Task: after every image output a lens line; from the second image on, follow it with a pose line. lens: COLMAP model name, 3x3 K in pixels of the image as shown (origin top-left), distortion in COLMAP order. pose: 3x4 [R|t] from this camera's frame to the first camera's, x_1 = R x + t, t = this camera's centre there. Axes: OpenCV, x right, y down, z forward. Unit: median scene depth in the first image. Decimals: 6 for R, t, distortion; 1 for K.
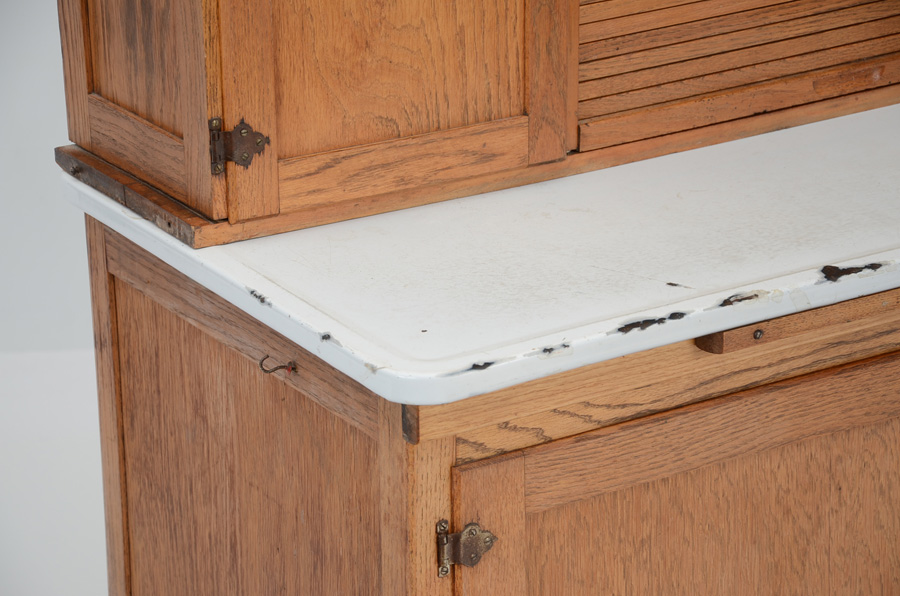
lens RADIAL K [[2760.2, 0, 450.0], [0, 2760.2, 298.0], [0, 0, 1]] dist [0.895861, 0.312215]
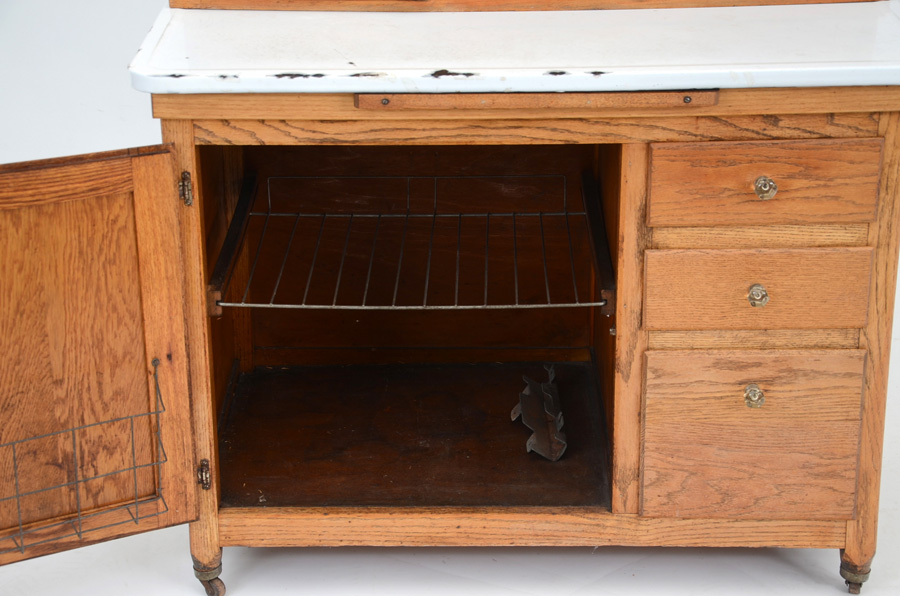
lens RADIAL K [[1861.0, 0, 445.7], [0, 1861.0, 317.5], [0, 0, 1]] dist [0.431845, 0.074188]
pose [[0.844367, 0.216378, -0.490128, 0.673724], [-0.191775, 0.976268, 0.100615, 0.018588], [0.500267, 0.009039, 0.865824, 0.065010]]
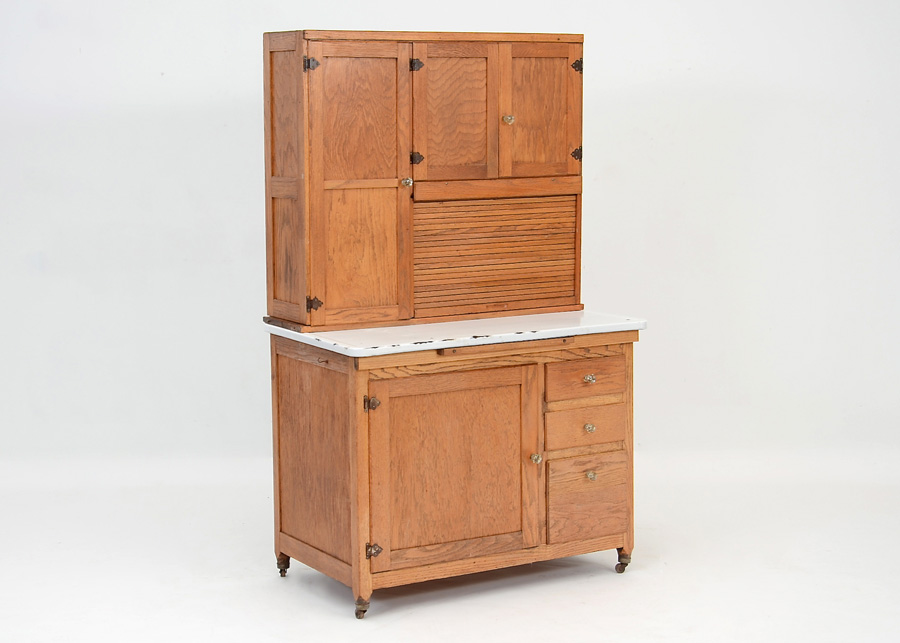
lens RADIAL K [[1778.2, 0, 450.0], [0, 1778.2, 321.5], [0, 0, 1]] dist [0.069259, 0.068831]
pose [[0.999785, 0.012405, -0.016633, 0.136540], [-0.015702, 0.976345, -0.215646, 0.455516], [0.013564, 0.215861, 0.976330, -1.225135]]
